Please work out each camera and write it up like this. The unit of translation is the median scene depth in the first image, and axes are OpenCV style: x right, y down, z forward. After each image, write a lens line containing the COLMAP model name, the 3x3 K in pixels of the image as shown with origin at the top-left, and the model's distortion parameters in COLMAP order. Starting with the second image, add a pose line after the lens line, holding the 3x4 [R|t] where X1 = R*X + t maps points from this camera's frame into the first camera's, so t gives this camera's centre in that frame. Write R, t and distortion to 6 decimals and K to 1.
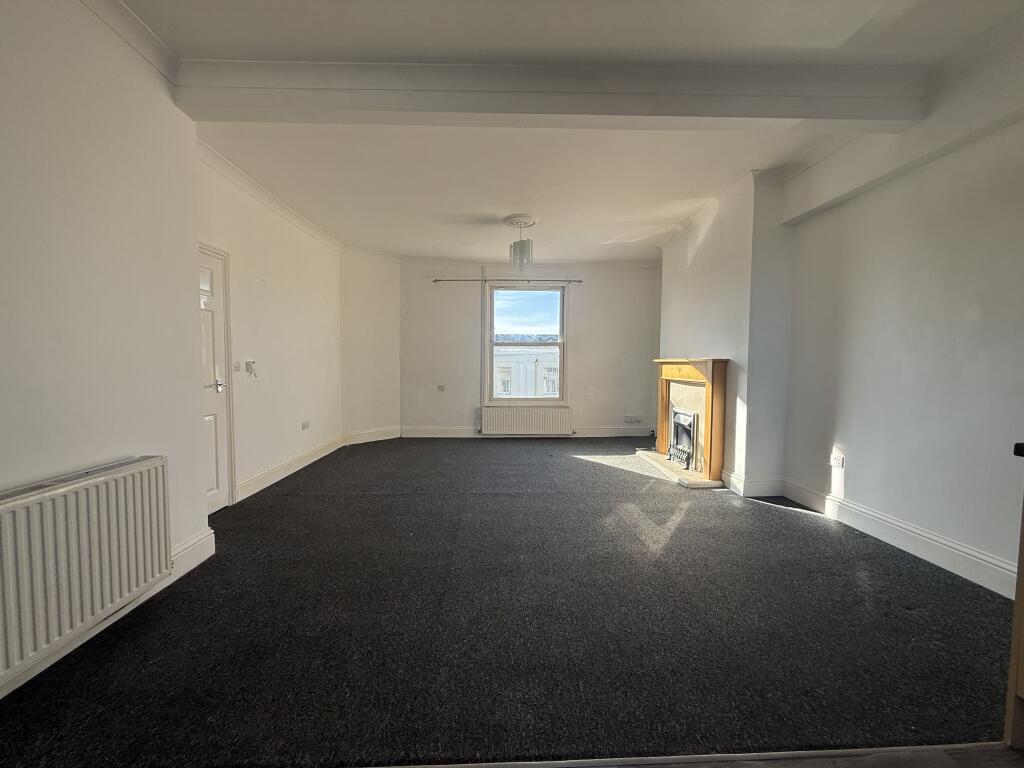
lens RADIAL K [[406.2, 0, 512.0], [0, 406.2, 384.0], [0, 0, 1]] dist [-0.001035, -0.000125]
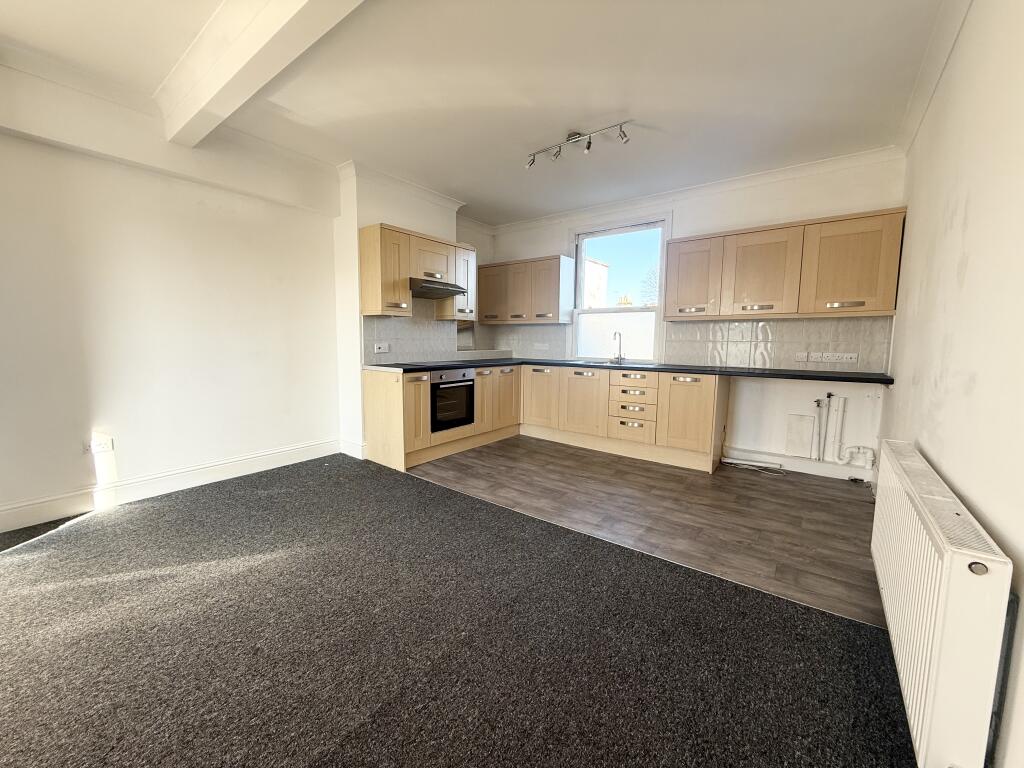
lens RADIAL K [[406.2, 0, 512.0], [0, 406.2, 384.0], [0, 0, 1]] dist [-0.001035, -0.000125]
pose [[-0.769601, -0.083483, 0.633044, -0.486379], [0.021074, 0.987555, 0.155854, -0.072243], [-0.638178, 0.133286, -0.758264, 1.101439]]
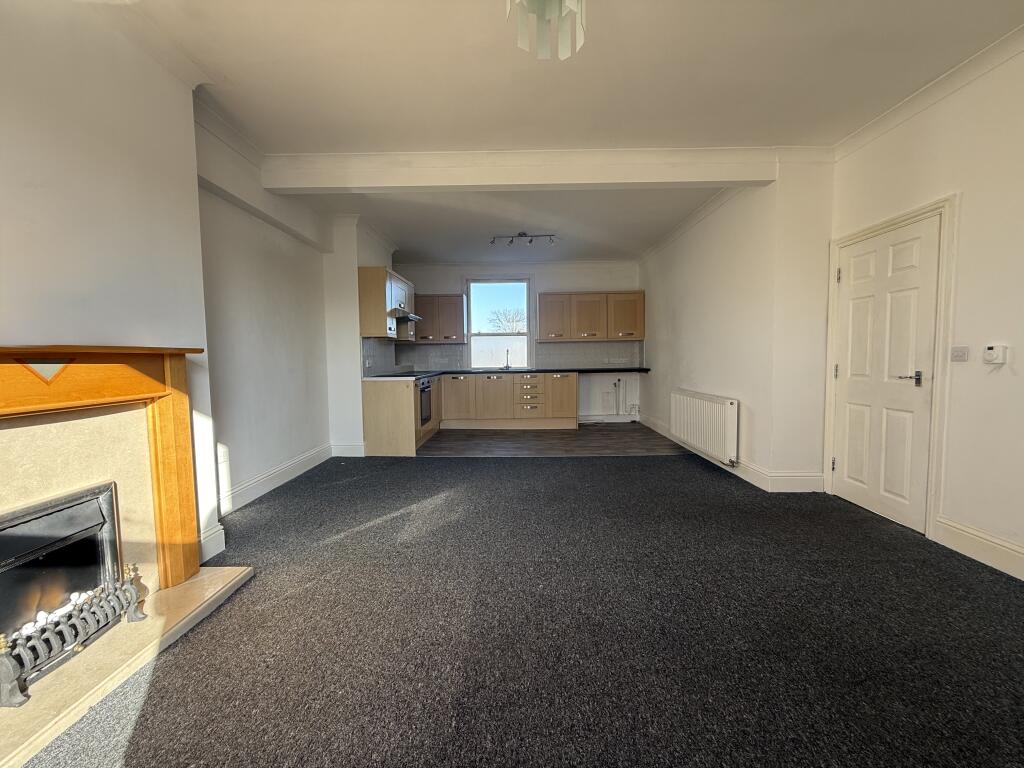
lens RADIAL K [[406.2, 0, 512.0], [0, 406.2, 384.0], [0, 0, 1]] dist [-0.001035, -0.000125]
pose [[-0.998757, 0.005352, 0.049550, 0.049443], [0.011220, 0.992840, 0.118922, -0.095400], [-0.048558, 0.119330, -0.991667, 1.944192]]
